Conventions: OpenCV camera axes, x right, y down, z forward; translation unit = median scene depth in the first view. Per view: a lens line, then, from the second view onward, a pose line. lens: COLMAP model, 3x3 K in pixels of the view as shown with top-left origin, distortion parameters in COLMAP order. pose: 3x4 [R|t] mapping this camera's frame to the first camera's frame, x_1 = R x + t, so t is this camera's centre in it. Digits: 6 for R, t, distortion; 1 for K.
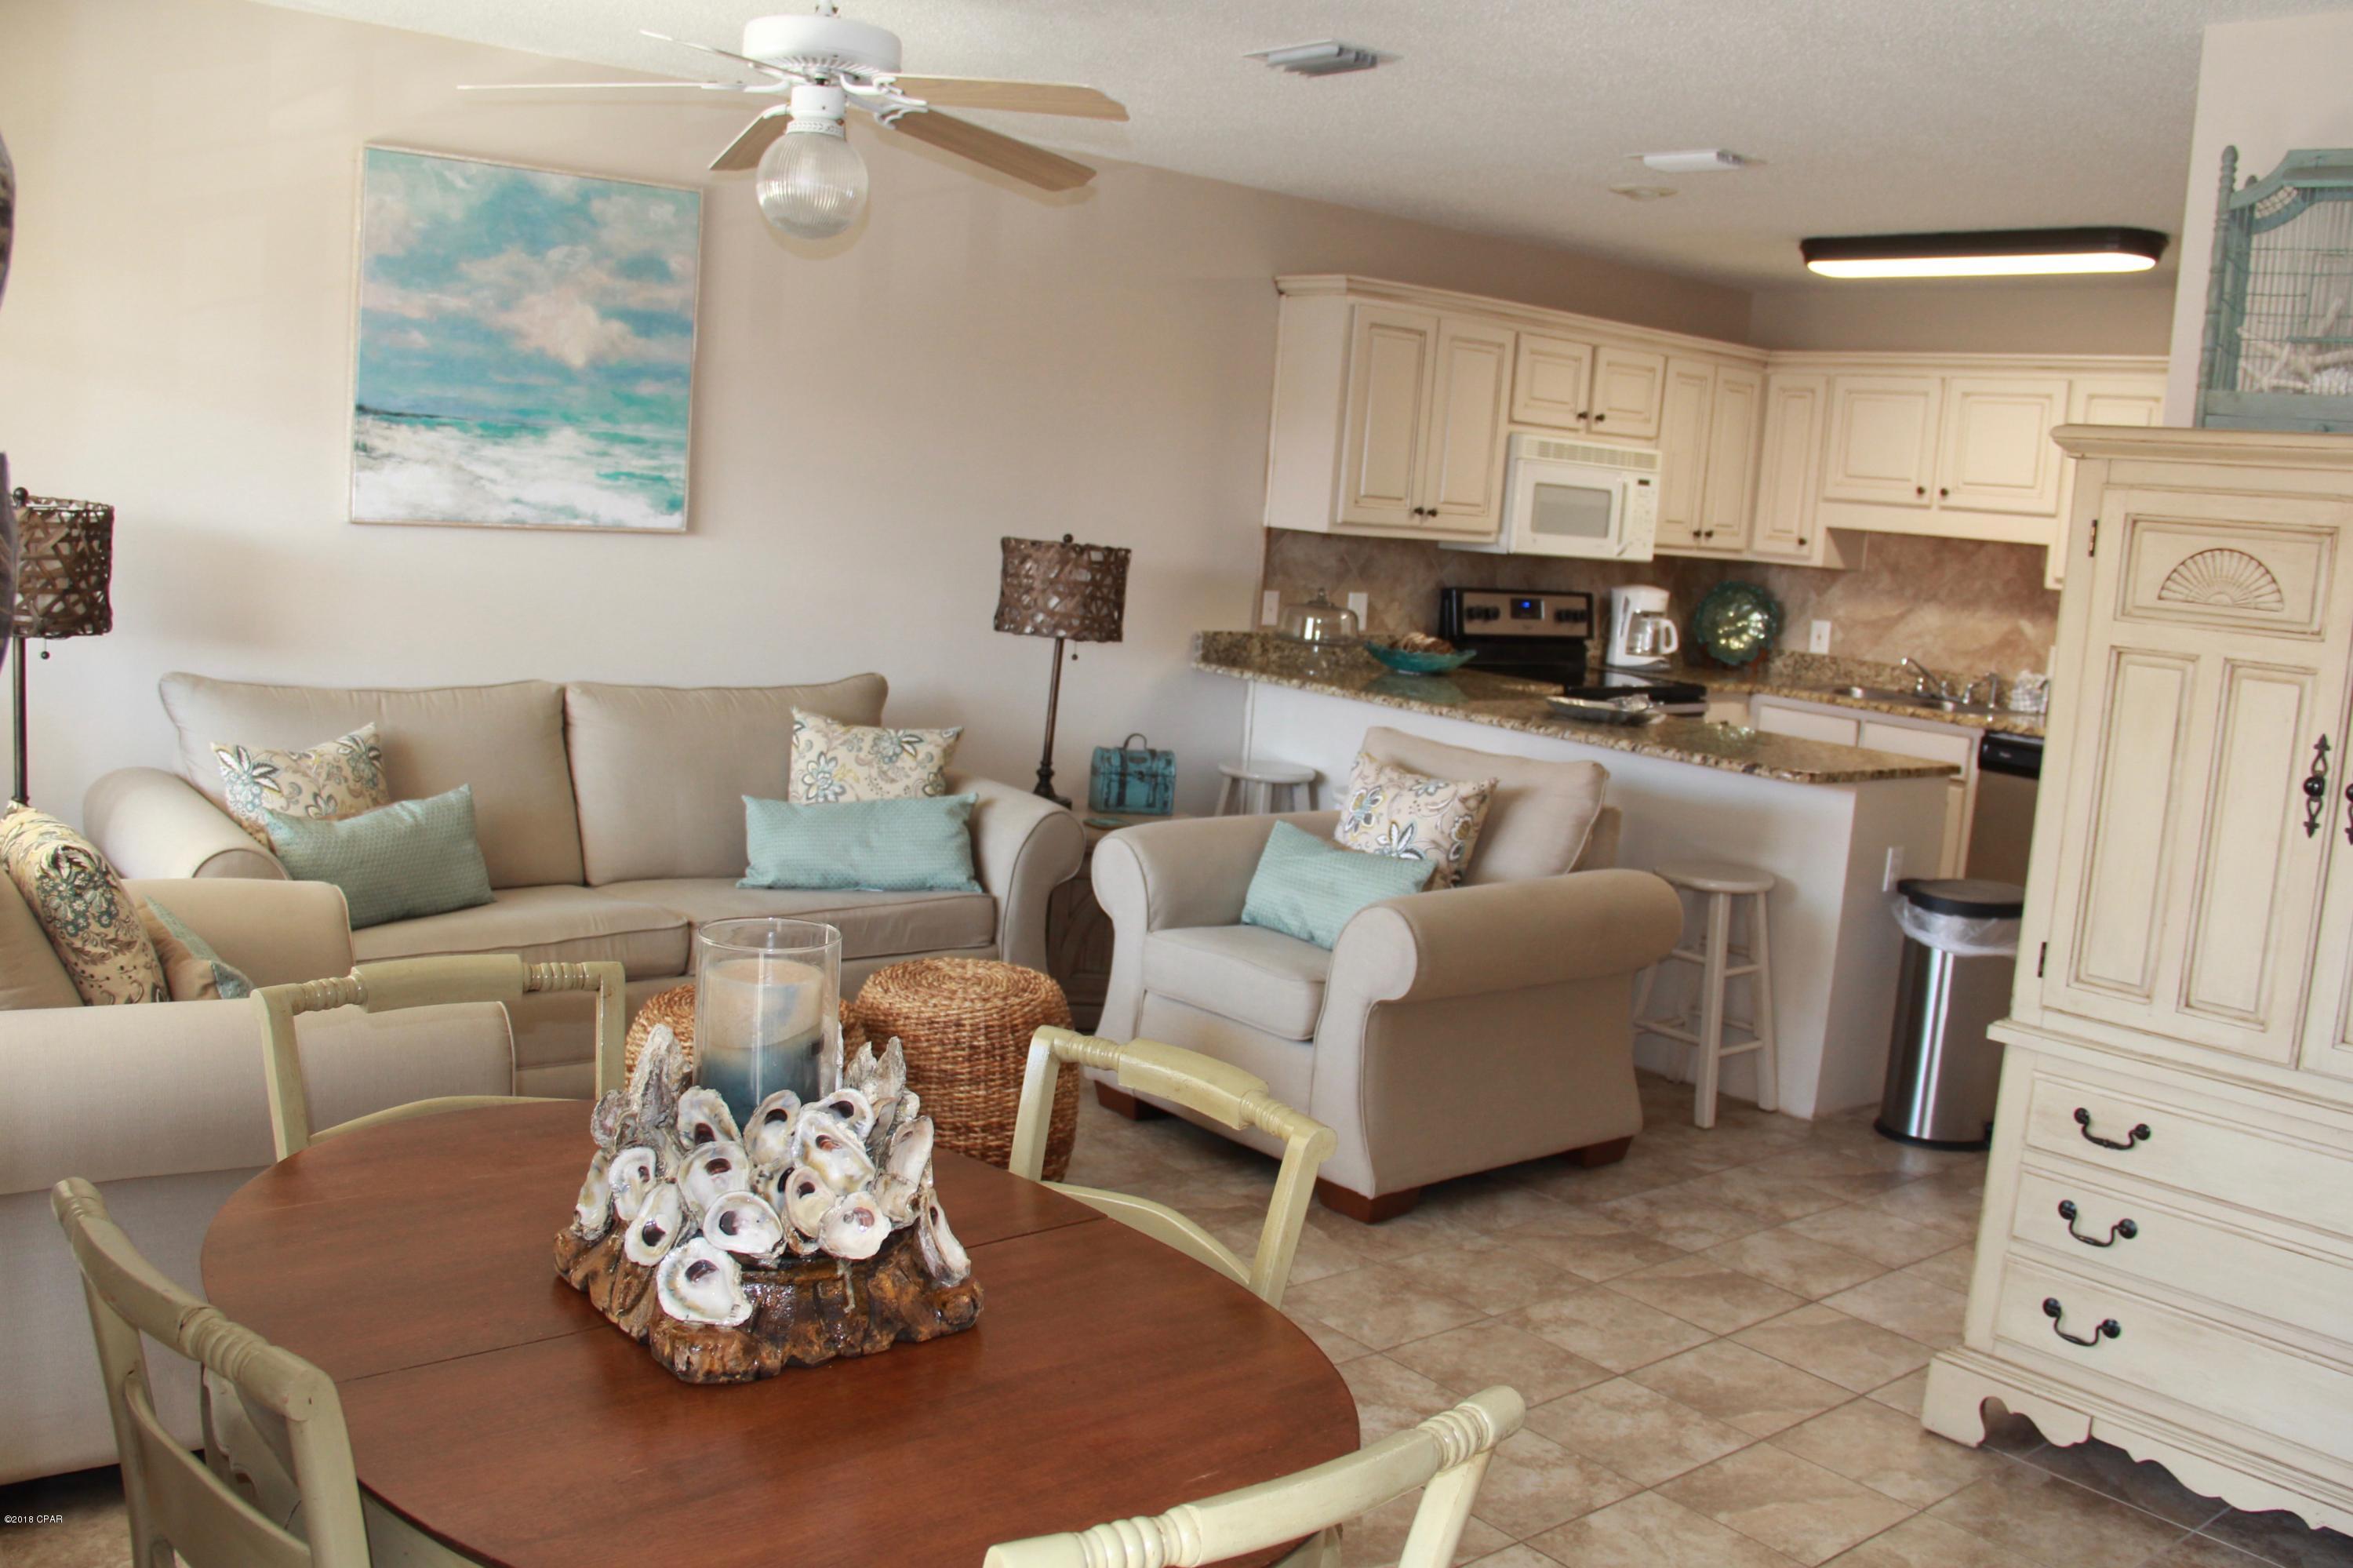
lens RADIAL K [[2050.5, 0, 1245.7], [0, 2050.5, 760.4], [0, 0, 1]] dist [-0.163417, 0.127799]
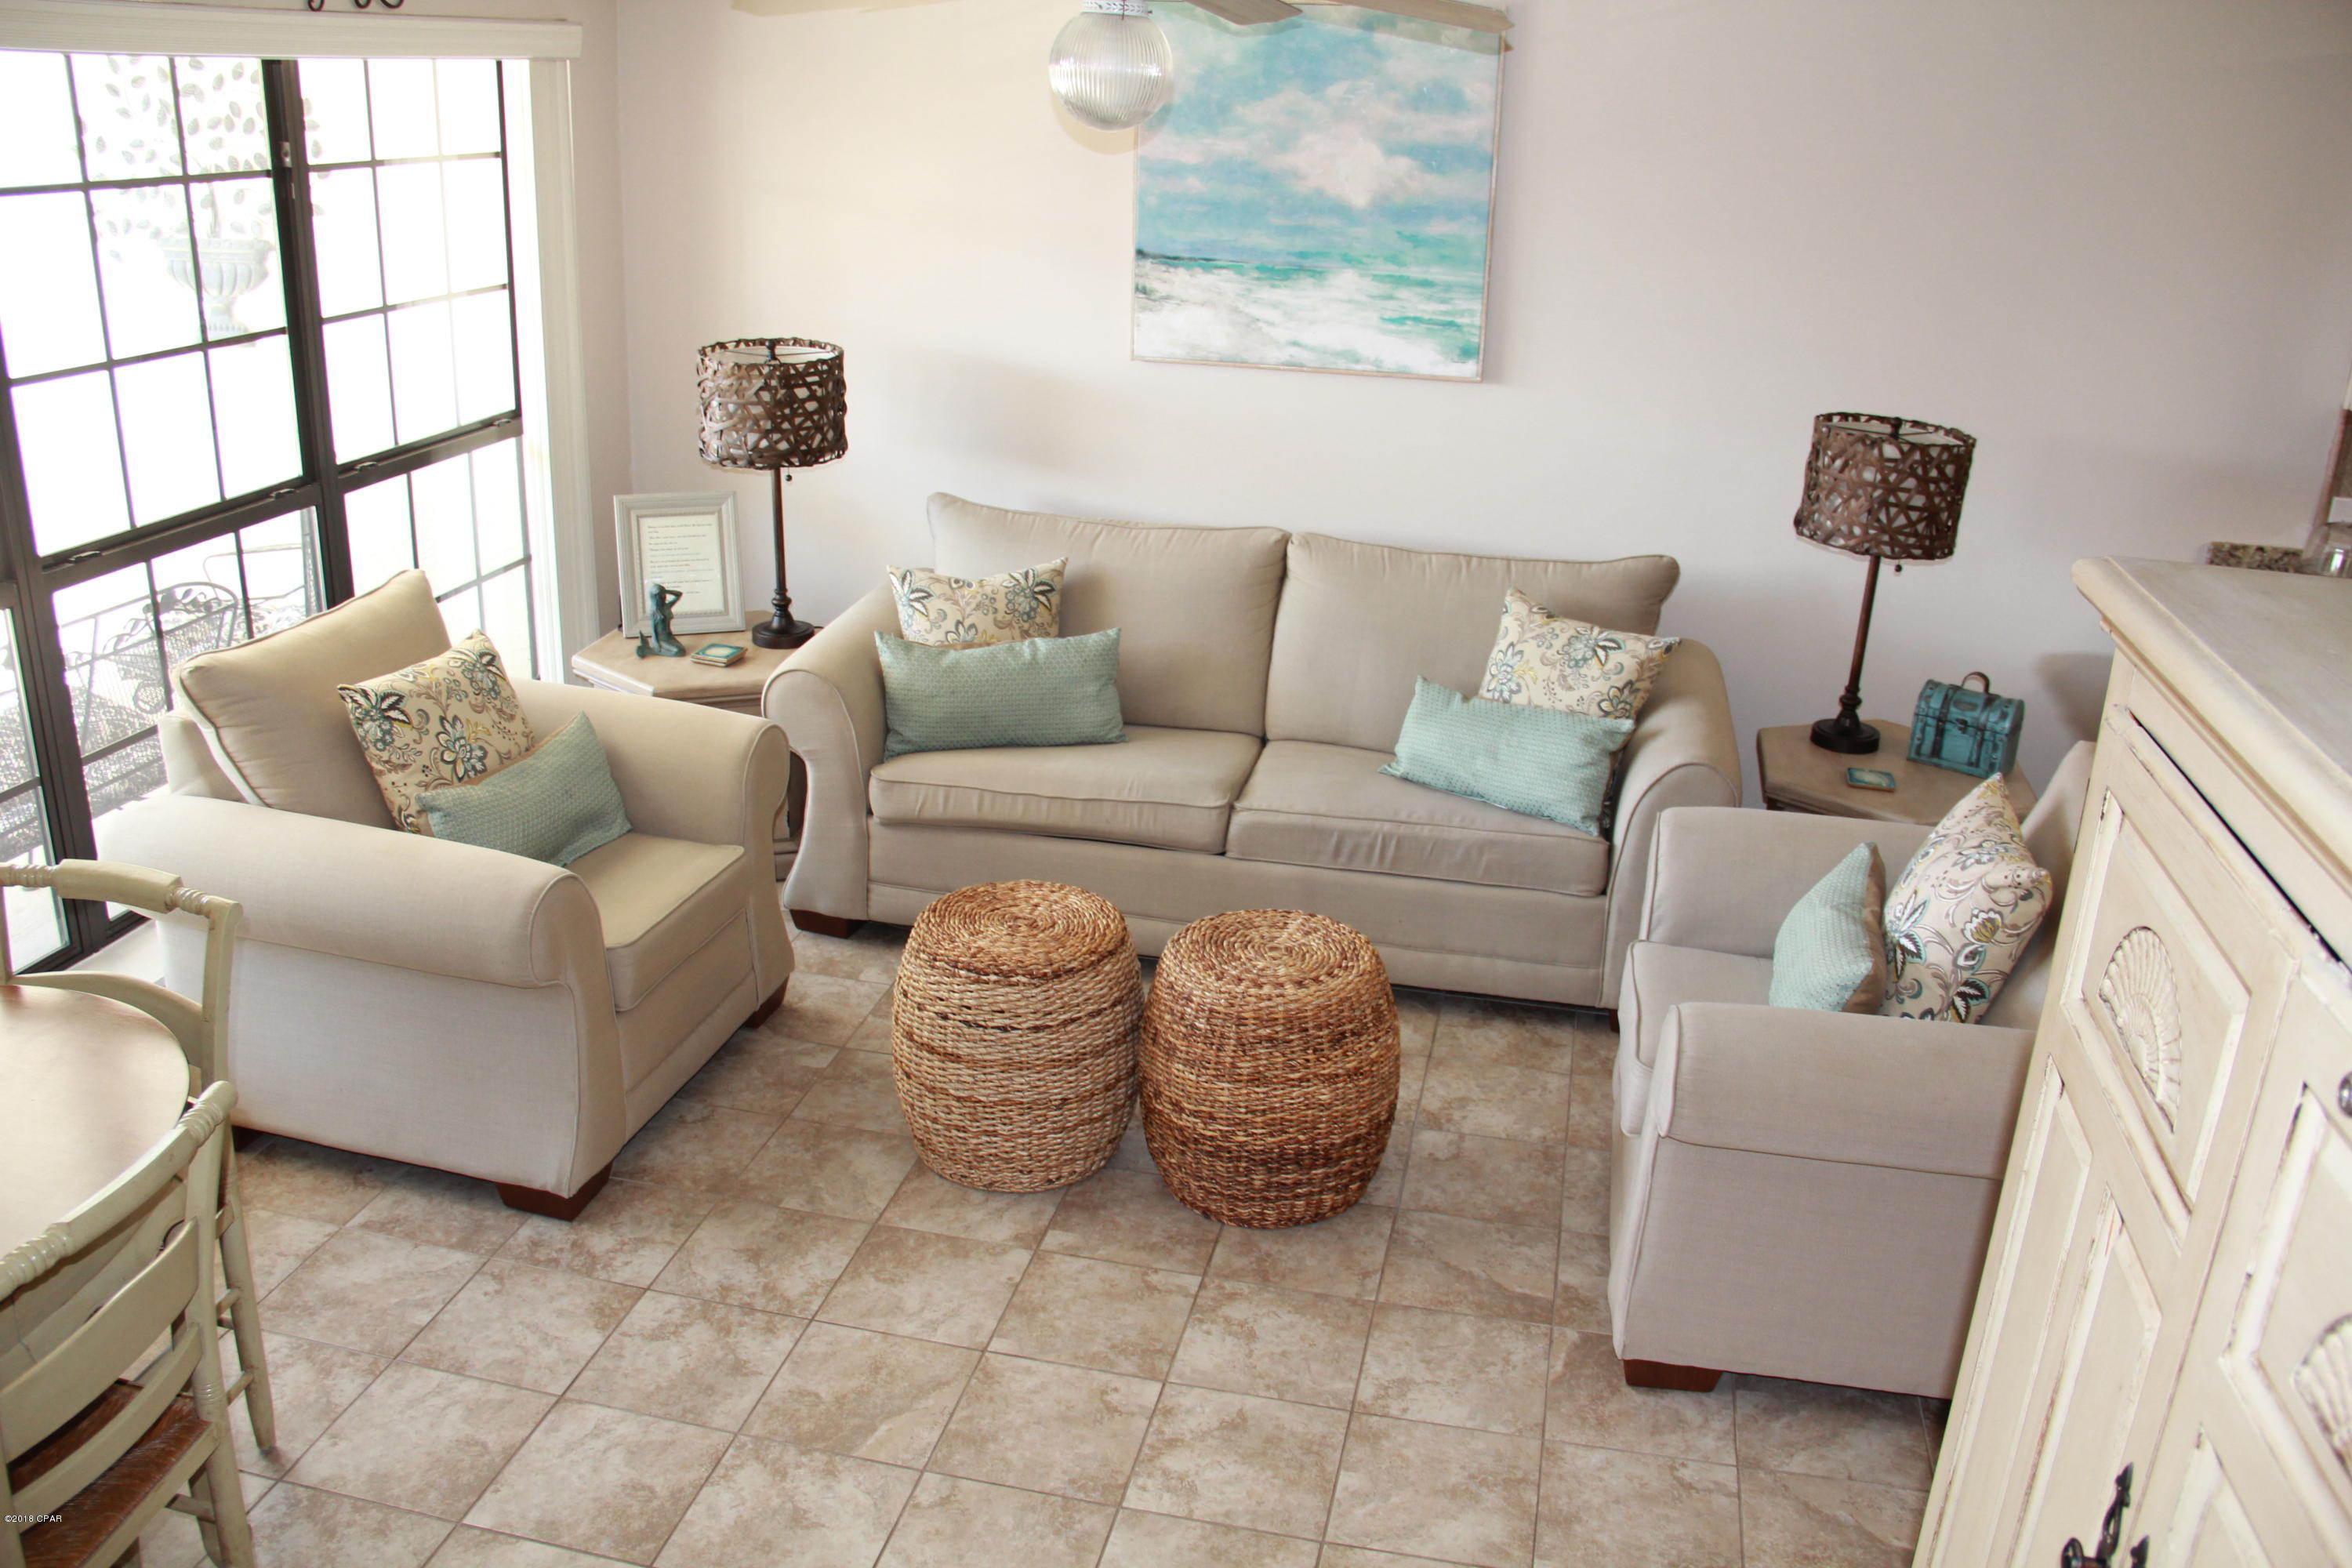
lens RADIAL K [[1961.2, 0, 1176.0], [0, 1961.2, 784.0], [0, 0, 1]] dist [-0.172895, 0.152681]
pose [[0.611164, 0.224520, -0.758992, 0.279724], [-0.095029, 0.972802, 0.211247, -0.083652], [0.785779, -0.056981, 0.615878, 0.251650]]
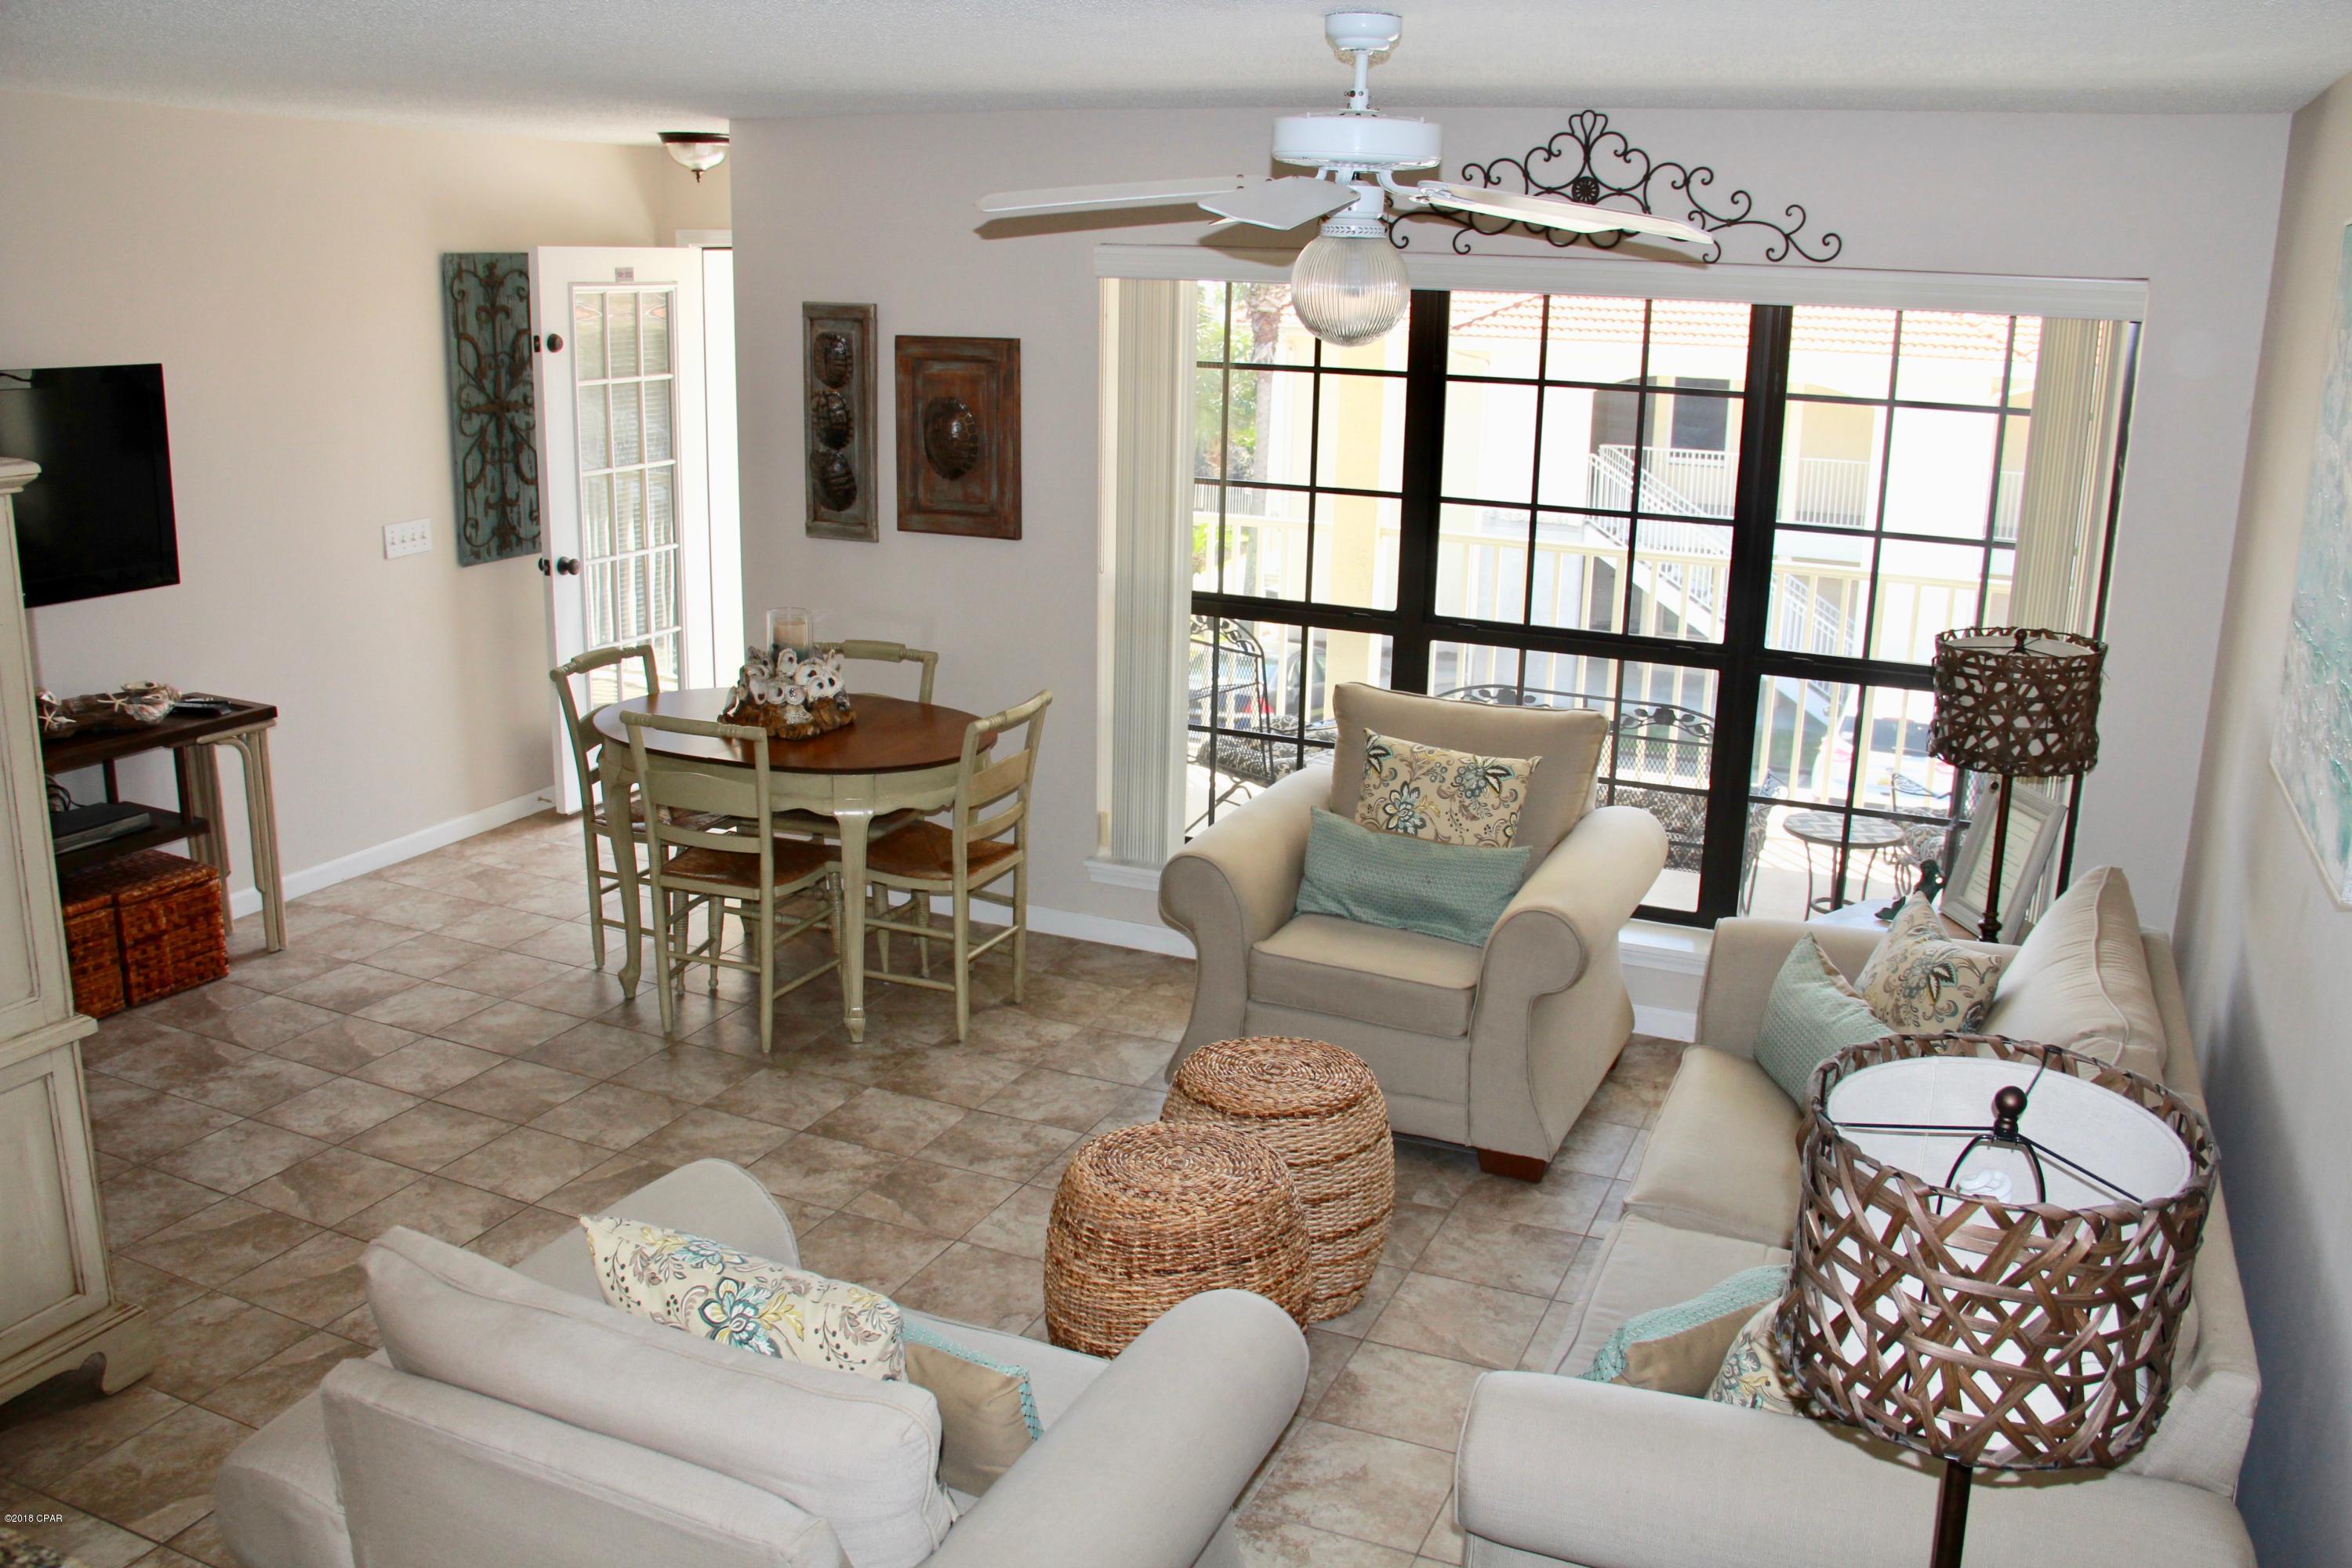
lens RADIAL K [[1961.2, 0, 1176.0], [0, 1961.2, 784.0], [0, 0, 1]] dist [-0.172895, 0.152681]
pose [[-0.897879, 0.015950, -0.439954, 0.134081], [-0.147775, 0.930443, 0.335317, -0.192737], [0.414700, 0.366088, -0.833068, 0.966493]]
